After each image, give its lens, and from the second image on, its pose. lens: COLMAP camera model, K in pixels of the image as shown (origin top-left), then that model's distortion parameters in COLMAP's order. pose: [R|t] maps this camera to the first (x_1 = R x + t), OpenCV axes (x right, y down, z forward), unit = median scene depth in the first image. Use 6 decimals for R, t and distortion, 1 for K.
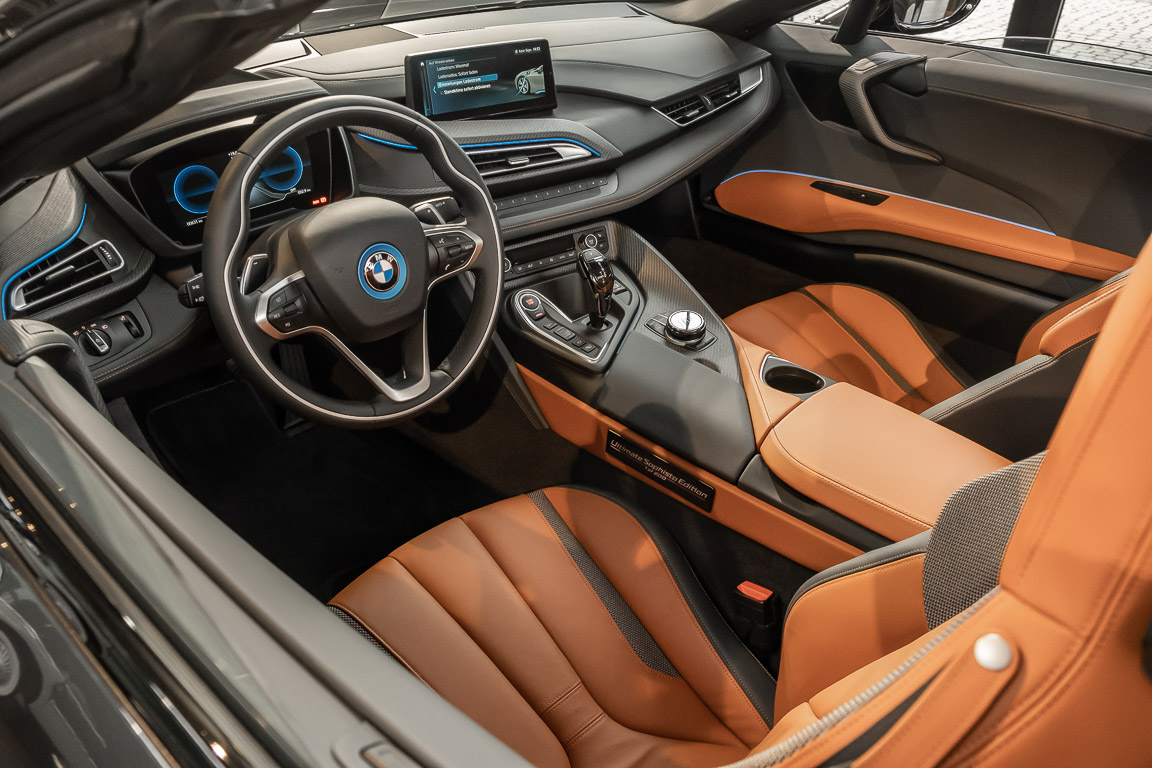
lens RADIAL K [[880.6, 0, 576.0], [0, 880.6, 384.0], [0, 0, 1]] dist [-0.043079, 0.000675]
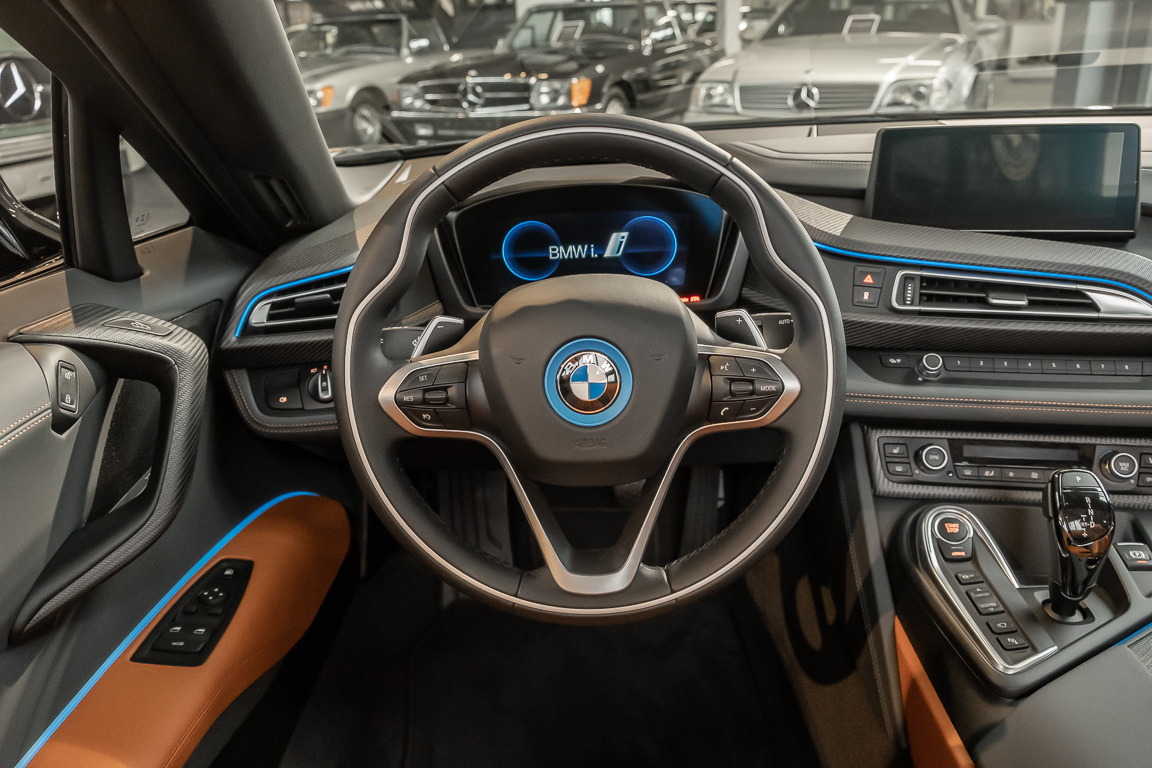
lens RADIAL K [[880.6, 0, 576.0], [0, 880.6, 384.0], [0, 0, 1]] dist [-0.043079, 0.000675]
pose [[0.692867, 0.218792, -0.687070, 0.158384], [-0.345124, 0.937247, -0.049578, -0.070219], [0.633107, 0.271476, 0.724898, 0.406642]]
